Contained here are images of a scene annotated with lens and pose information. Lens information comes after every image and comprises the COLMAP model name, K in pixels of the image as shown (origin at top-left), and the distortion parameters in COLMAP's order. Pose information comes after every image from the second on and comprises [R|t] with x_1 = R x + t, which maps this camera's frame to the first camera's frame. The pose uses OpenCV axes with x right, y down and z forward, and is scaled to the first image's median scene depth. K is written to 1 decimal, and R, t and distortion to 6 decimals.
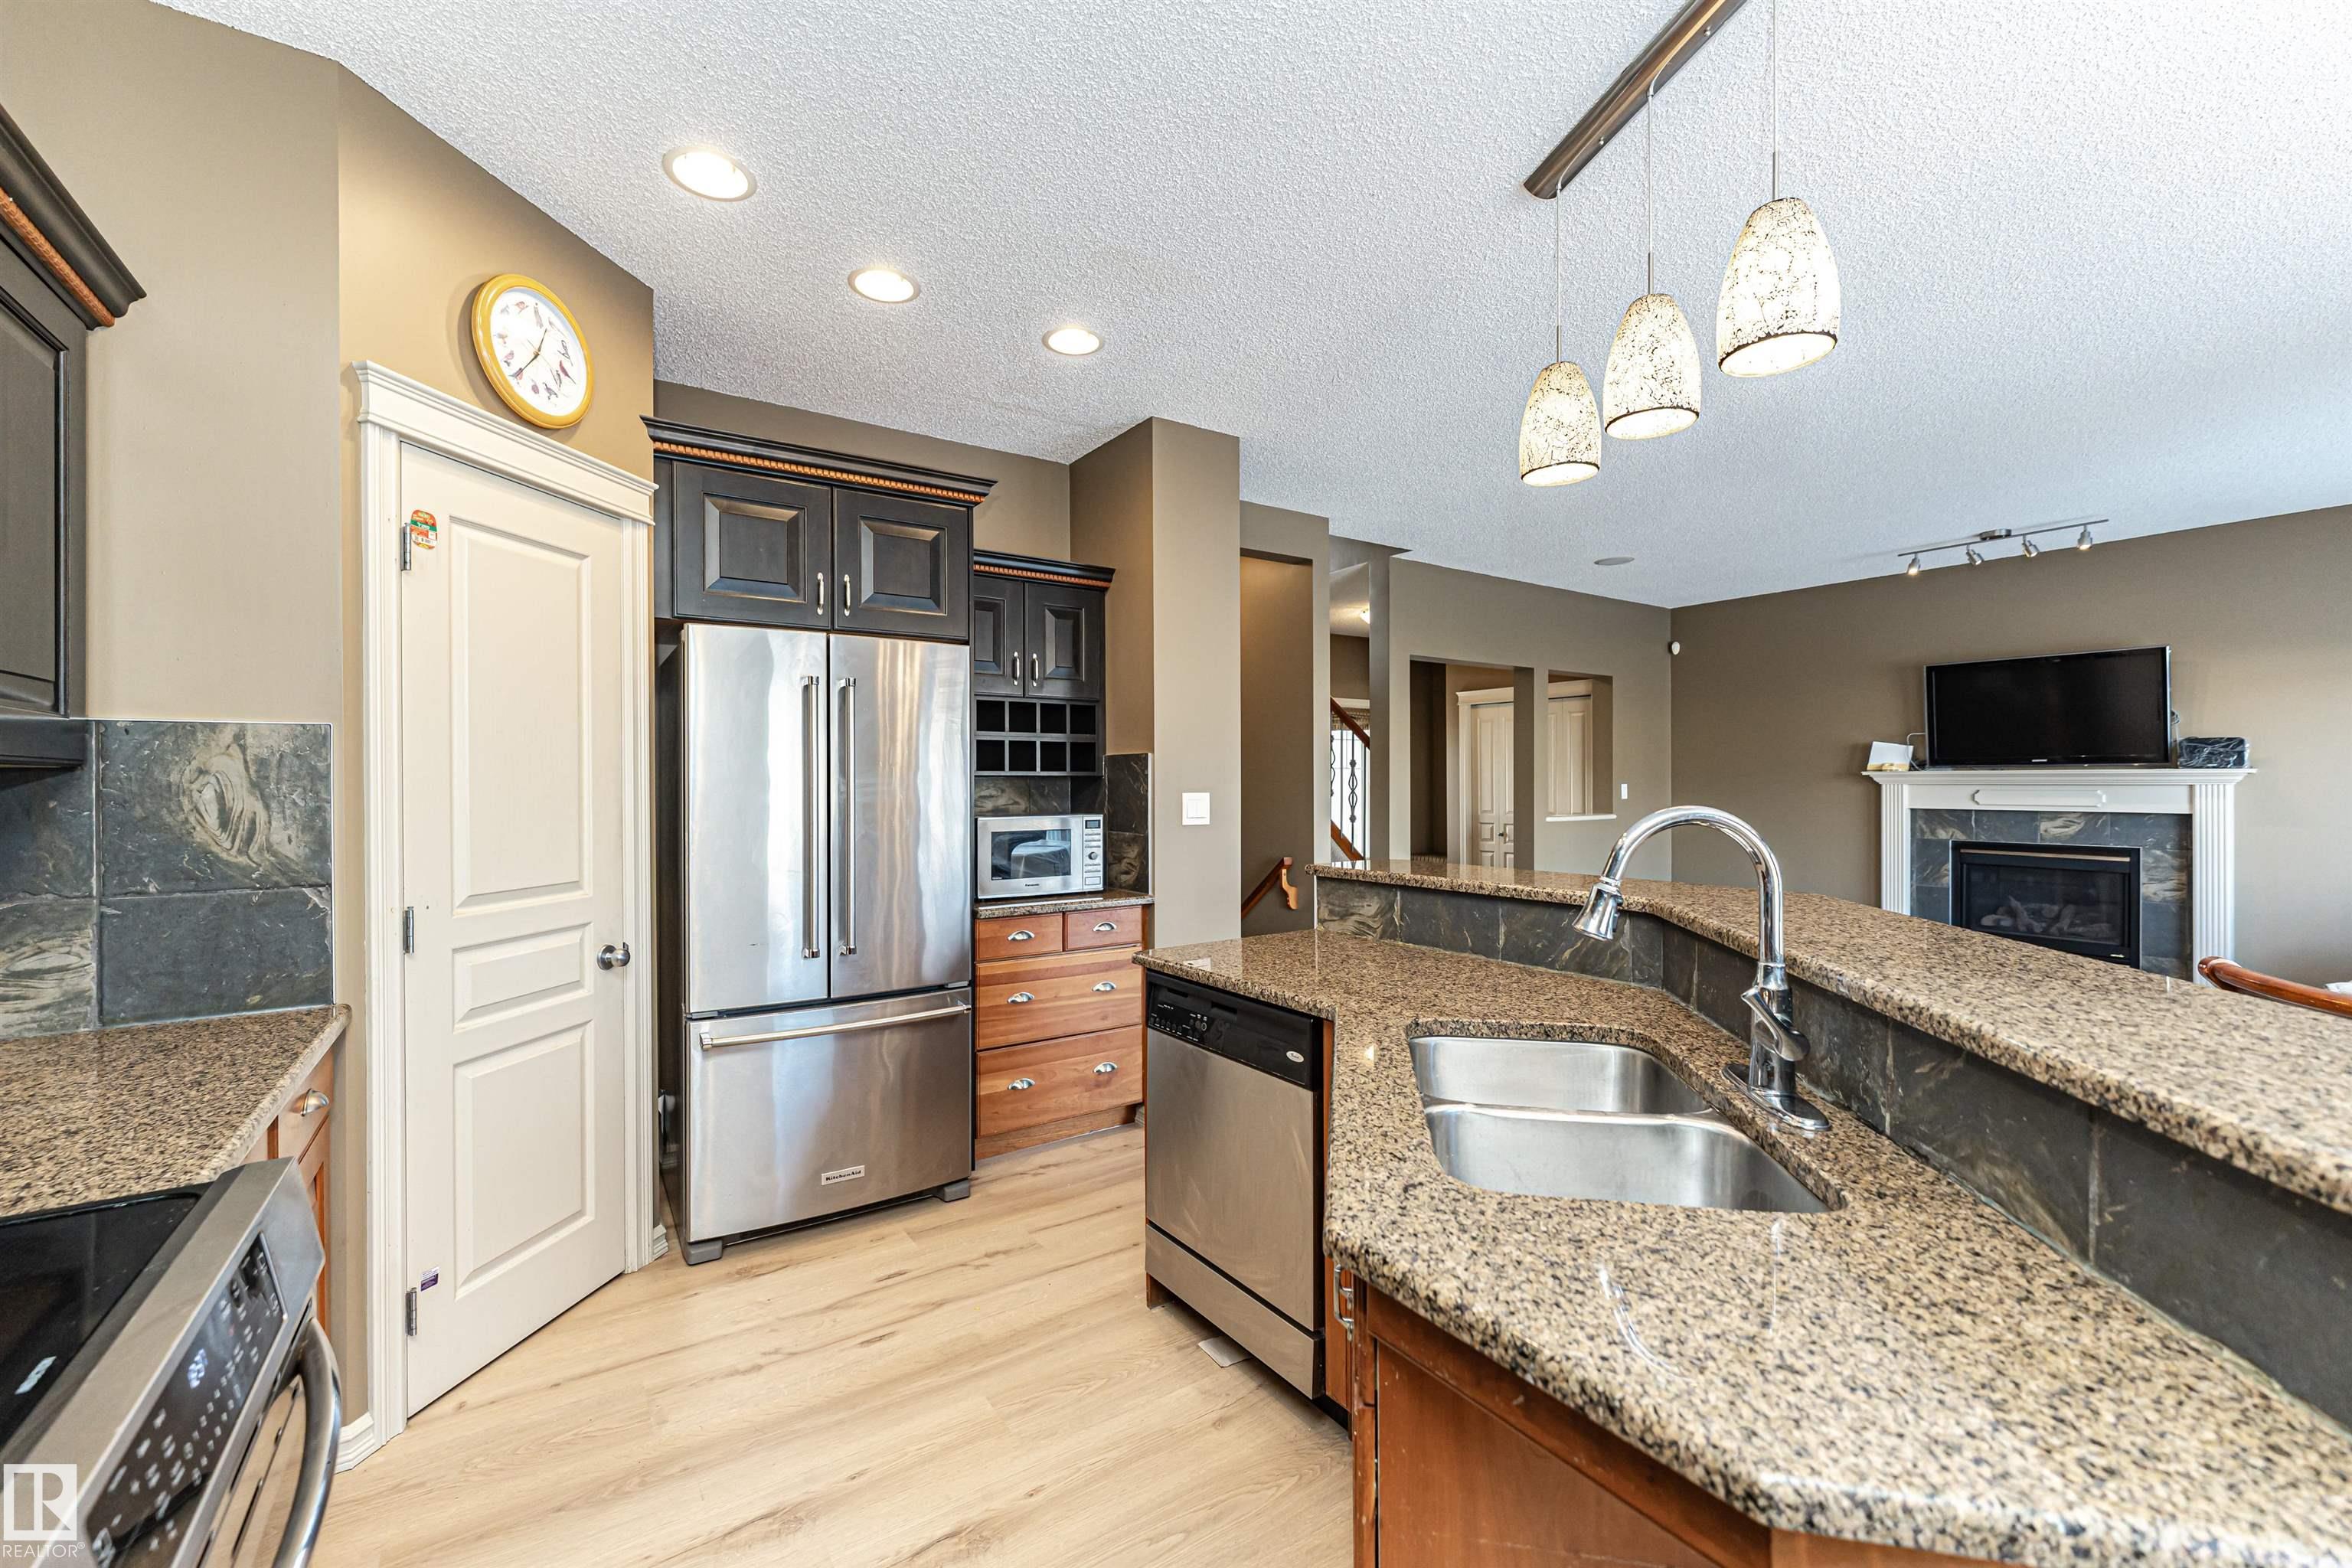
lens RADIAL K [[953.4, 0, 1145.1], [0, 953.4, 781.9], [0, 0, 1]] dist [0.000371, -0.000555]
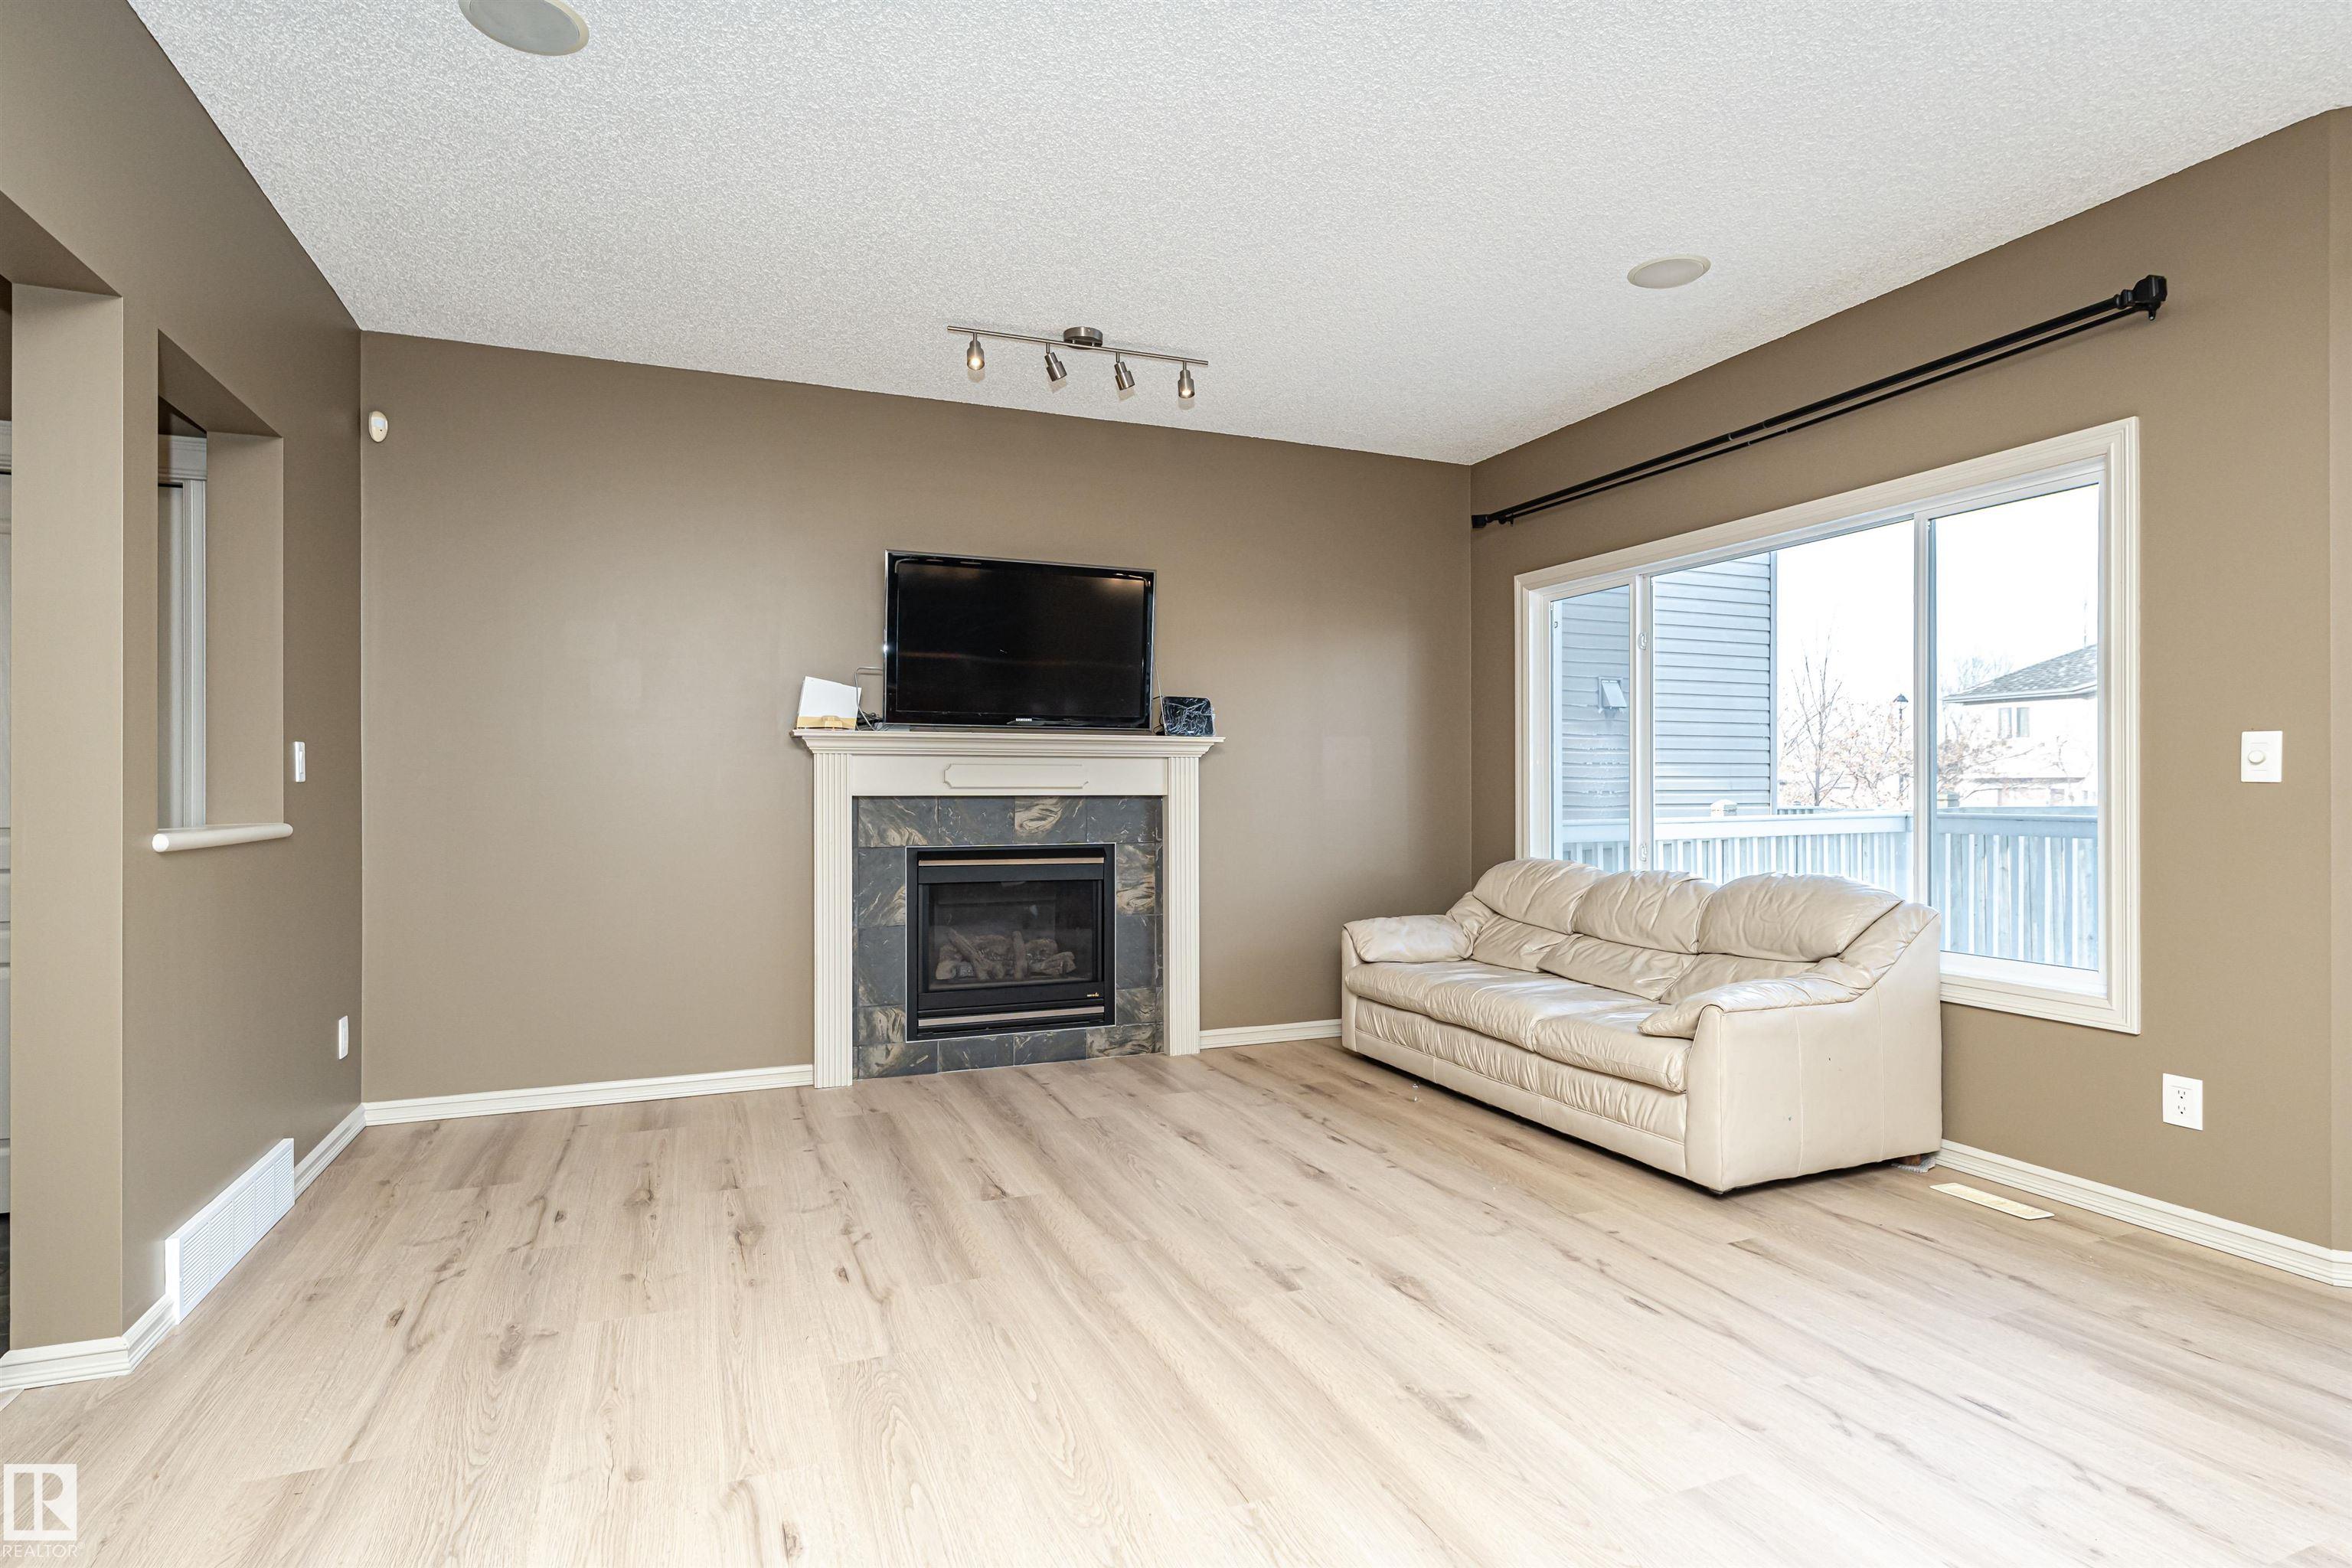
lens RADIAL K [[1178.5, 0, 1184.8], [0, 1178.5, 780.1], [0, 0, 1]] dist [0.003245, -0.000364]
pose [[0.187887, 0.011417, 0.982124, 0.161301], [-0.000332, 0.999933, -0.011561, 0.031050], [-0.982191, 0.001846, 0.187878, 0.778827]]
